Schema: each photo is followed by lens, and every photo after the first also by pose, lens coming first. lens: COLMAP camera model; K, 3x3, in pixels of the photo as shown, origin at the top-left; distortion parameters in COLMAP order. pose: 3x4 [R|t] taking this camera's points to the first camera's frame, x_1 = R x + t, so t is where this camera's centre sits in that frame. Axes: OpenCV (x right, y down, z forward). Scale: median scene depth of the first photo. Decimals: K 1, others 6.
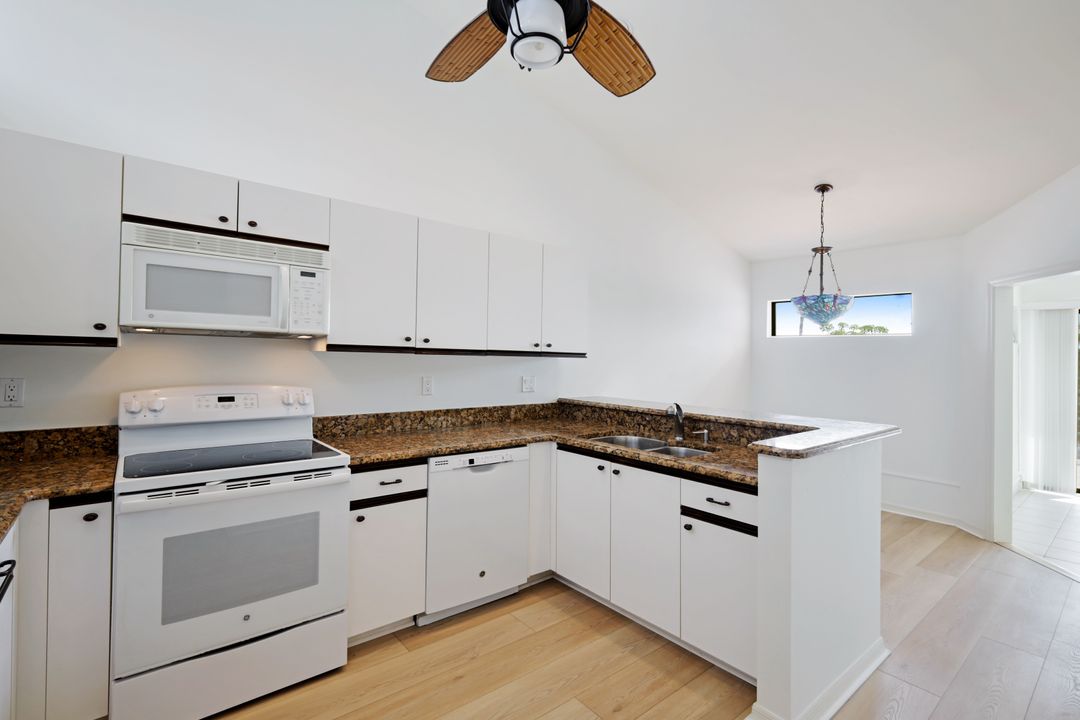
lens RADIAL K [[493.1, 0, 544.1], [0, 493.1, 355.1], [0, 0, 1]] dist [0.000348, 0.000356]
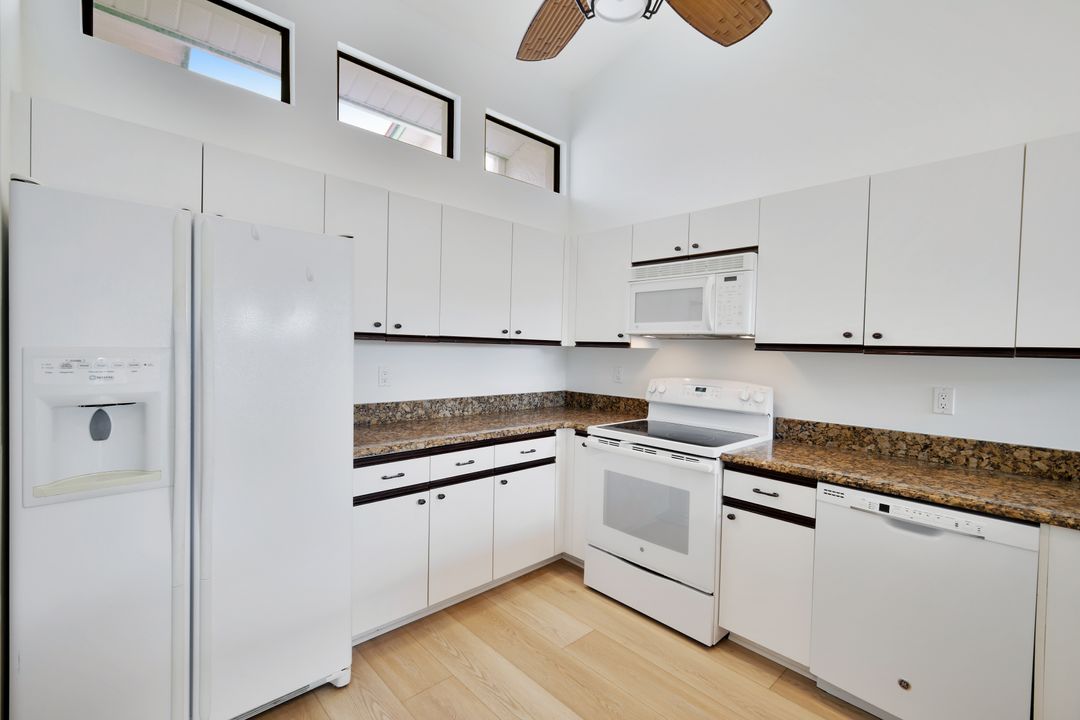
lens RADIAL K [[473.1, 0, 542.5], [0, 473.1, 365.6], [0, 0, 1]] dist [-0.001119, -0.000016]
pose [[0.069829, 0.018144, -0.997394, 0.469129], [-0.020829, 0.999643, 0.016727, 0.015135], [0.997341, 0.019607, 0.070182, 0.463540]]
